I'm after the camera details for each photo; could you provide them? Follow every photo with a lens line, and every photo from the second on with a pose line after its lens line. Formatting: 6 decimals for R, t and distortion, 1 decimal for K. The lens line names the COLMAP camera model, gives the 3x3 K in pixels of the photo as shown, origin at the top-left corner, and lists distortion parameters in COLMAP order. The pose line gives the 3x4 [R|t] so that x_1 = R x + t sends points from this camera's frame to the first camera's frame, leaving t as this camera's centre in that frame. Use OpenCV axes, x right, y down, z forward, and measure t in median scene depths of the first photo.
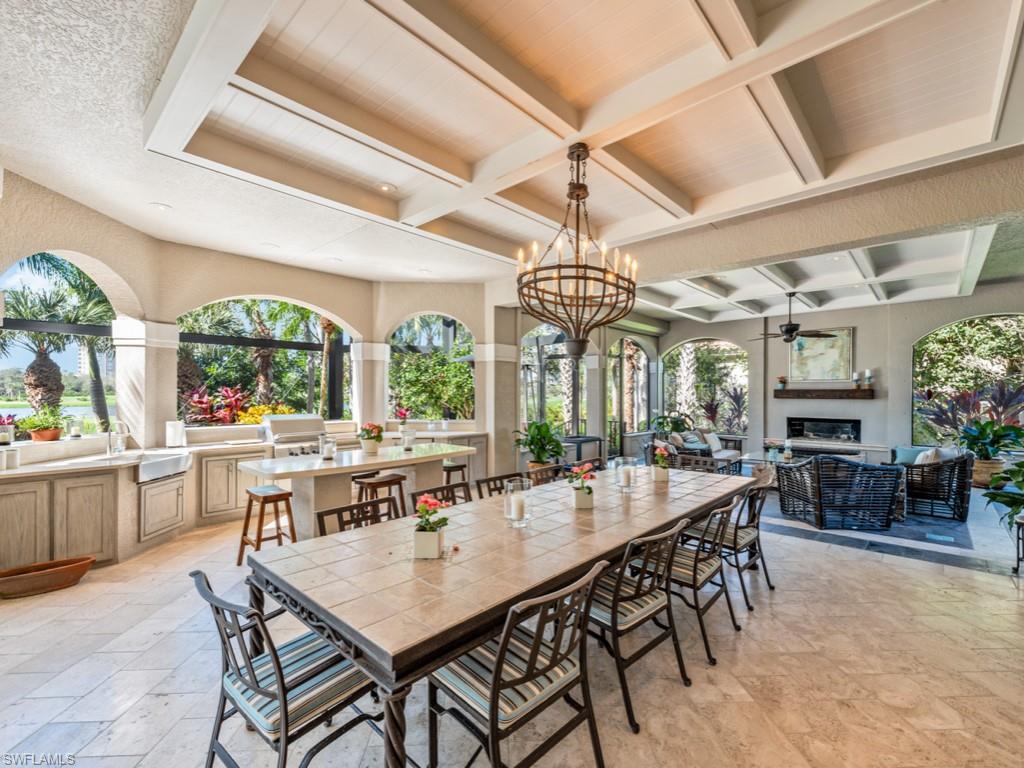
lens RADIAL K [[452.6, 0, 513.0], [0, 452.6, 393.2], [0, 0, 1]] dist [0.013809, -0.001350]
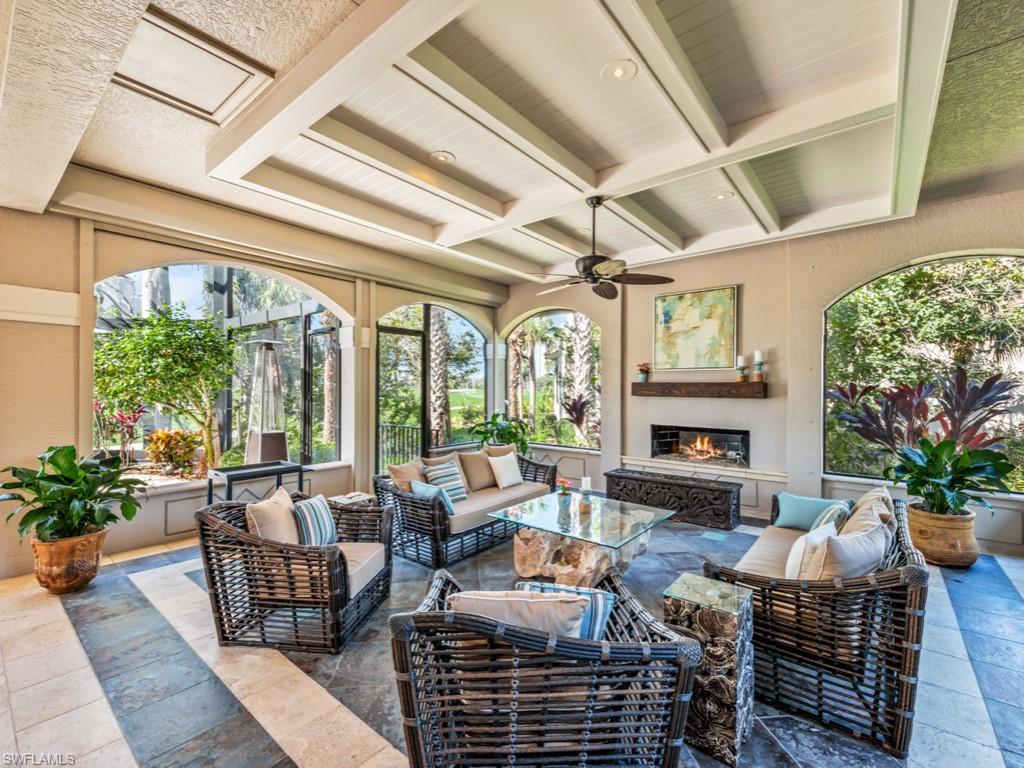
lens RADIAL K [[452.6, 0, 509.0], [0, 452.6, 383.4], [0, 0, 1]] dist [0.013809, -0.001350]
pose [[0.998122, 0.002940, 0.061195, 0.369976], [-0.002481, 0.999968, -0.007586, -0.001643], [-0.061215, 0.007420, 0.998097, 0.371103]]
